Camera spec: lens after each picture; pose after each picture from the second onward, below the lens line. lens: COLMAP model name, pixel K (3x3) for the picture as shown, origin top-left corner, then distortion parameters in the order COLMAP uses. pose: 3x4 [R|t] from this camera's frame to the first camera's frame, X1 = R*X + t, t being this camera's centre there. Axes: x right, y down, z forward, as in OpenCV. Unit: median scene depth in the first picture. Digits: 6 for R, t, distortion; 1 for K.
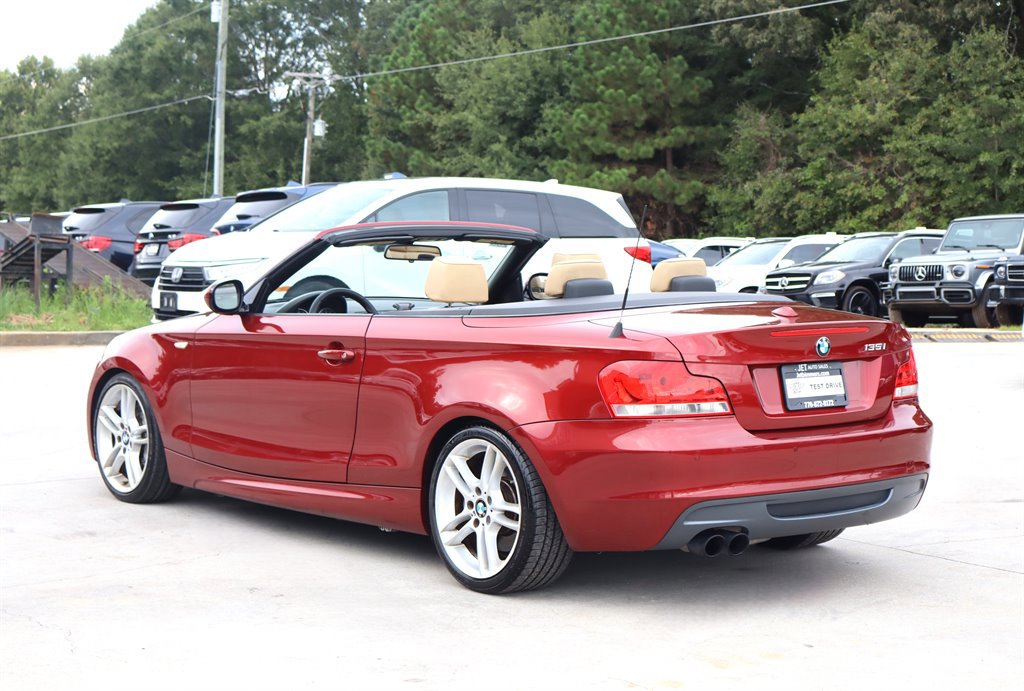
lens RADIAL K [[2074.7, 0, 518.8], [0, 2074.7, 347.9], [0, 0, 1]] dist [-0.051619, 0.000000]
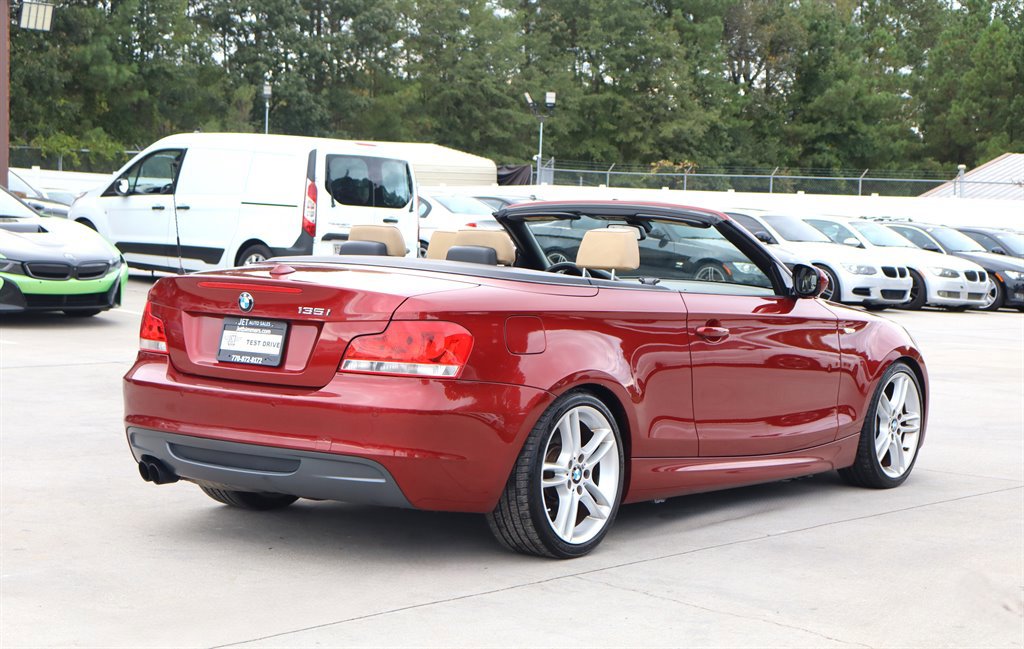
lens RADIAL K [[1876.3, 0, 512.1], [0, 1876.3, 320.2], [0, 0, 1]] dist [-0.018601, 0.000000]
pose [[0.230550, 0.056043, -0.971445, 0.317892], [-0.096936, 0.994697, 0.034379, -0.010701], [0.968220, 0.086242, 0.234760, 0.273748]]
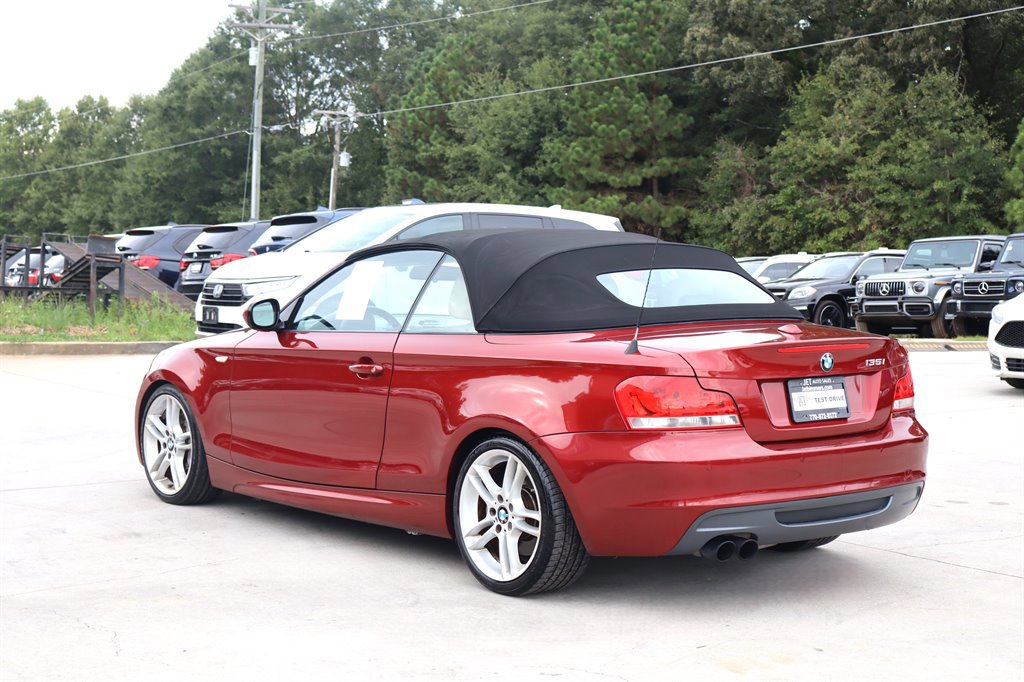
lens RADIAL K [[1821.9, 0, 503.3], [0, 1821.9, 335.4], [0, 0, 1]] dist [-0.077982, 0.000000]
pose [[0.999970, -0.000073, -0.007806, -0.003346], [-0.000001, 0.999954, -0.009561, -0.001674], [0.007806, 0.009561, 0.999924, 0.020992]]
